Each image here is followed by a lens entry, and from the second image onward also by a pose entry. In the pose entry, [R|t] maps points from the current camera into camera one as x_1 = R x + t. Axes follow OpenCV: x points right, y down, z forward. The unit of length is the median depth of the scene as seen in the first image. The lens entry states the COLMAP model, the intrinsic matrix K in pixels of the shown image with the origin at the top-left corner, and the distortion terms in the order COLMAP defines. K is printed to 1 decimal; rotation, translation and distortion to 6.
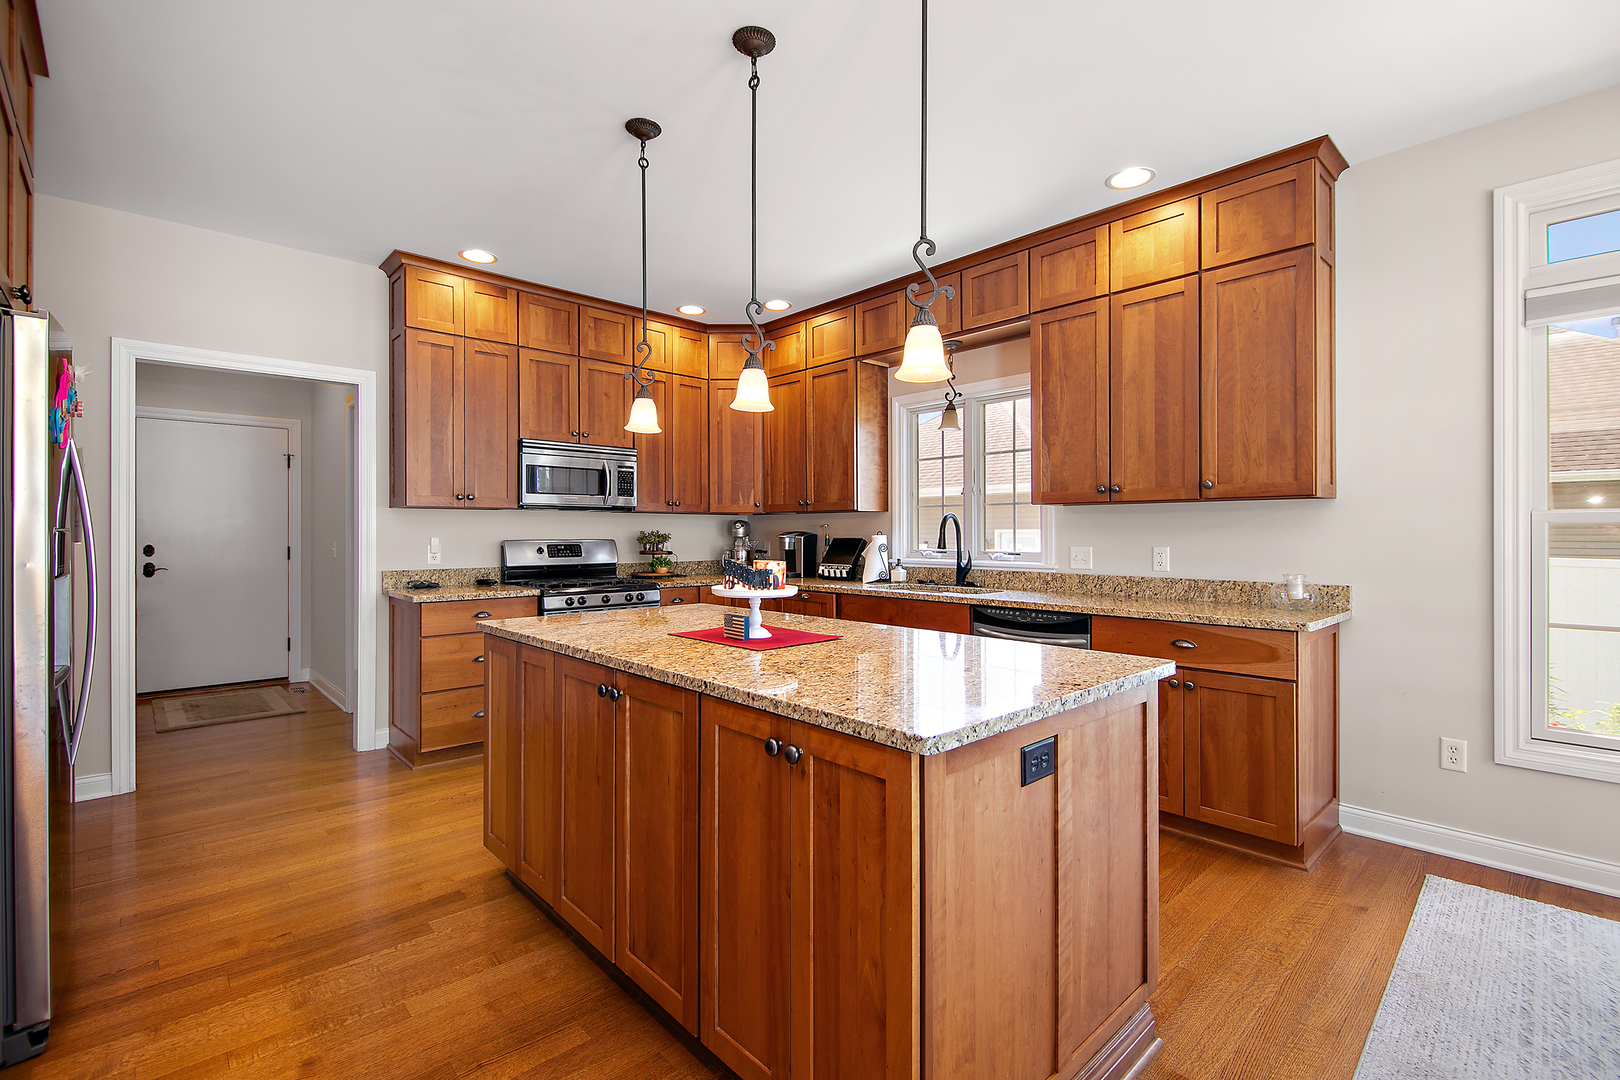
lens RADIAL K [[724.7, 0, 806.8], [0, 724.7, 531.8], [0, 0, 1]] dist [0.008828, -0.008840]
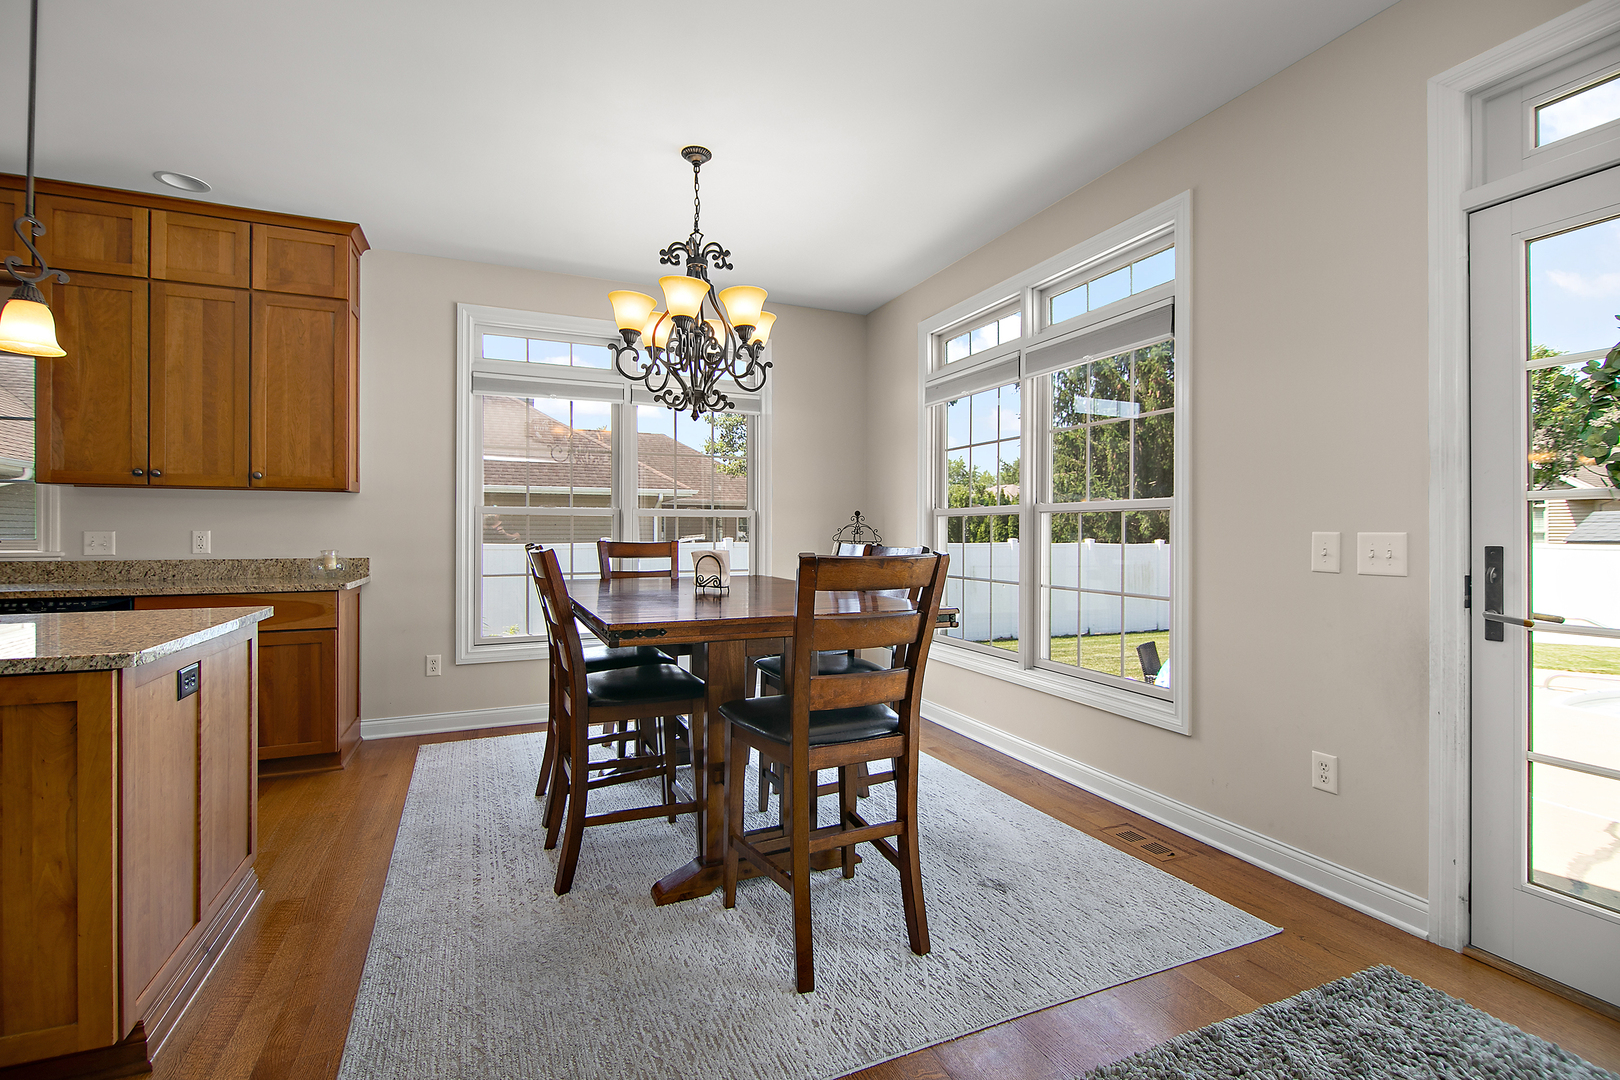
lens RADIAL K [[724.7, 0, 806.8], [0, 724.7, 531.8], [0, 0, 1]] dist [0.008828, -0.008840]
pose [[0.336833, 0.001614, 0.941563, -0.265466], [-0.004496, 0.999990, -0.000105, 0.023285], [-0.941554, -0.004197, 0.336837, -0.236855]]
